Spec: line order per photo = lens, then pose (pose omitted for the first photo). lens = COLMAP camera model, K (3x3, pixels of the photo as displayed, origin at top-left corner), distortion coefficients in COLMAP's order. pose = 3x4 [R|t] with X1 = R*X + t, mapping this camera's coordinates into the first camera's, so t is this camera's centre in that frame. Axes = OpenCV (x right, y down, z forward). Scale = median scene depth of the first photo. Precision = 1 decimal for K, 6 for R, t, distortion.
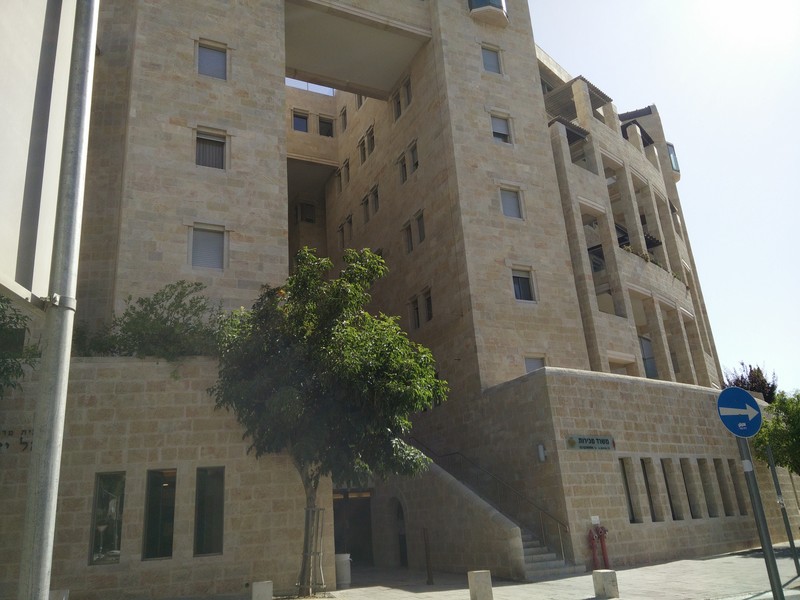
lens RADIAL K [[645.8, 0, 400.0], [0, 645.8, 300.0], [0, 0, 1]] dist [0.085872, -0.105817]
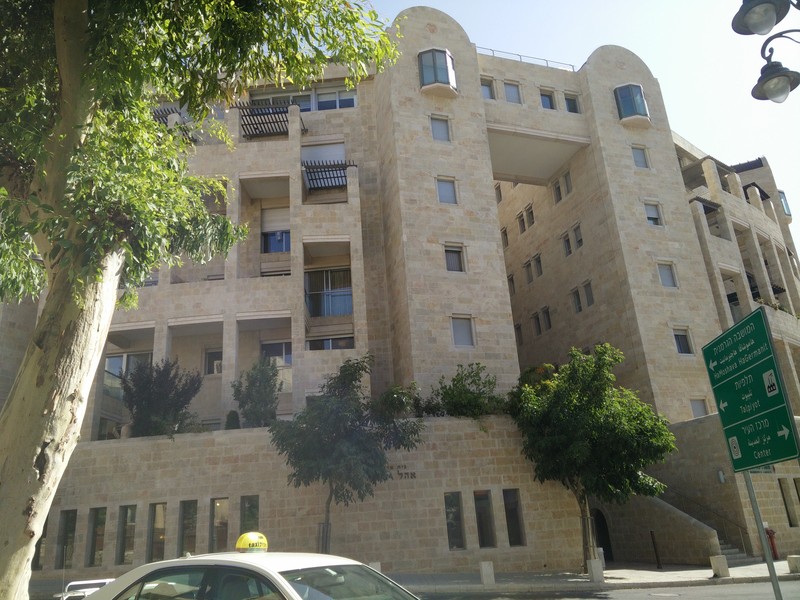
lens RADIAL K [[645.8, 0, 400.0], [0, 645.8, 300.0], [0, 0, 1]] dist [0.085872, -0.105817]
pose [[0.993687, -0.036404, -0.106120, -0.225753], [0.035582, 0.999320, -0.009623, -0.112988], [0.106398, 0.005786, 0.994307, -0.343240]]
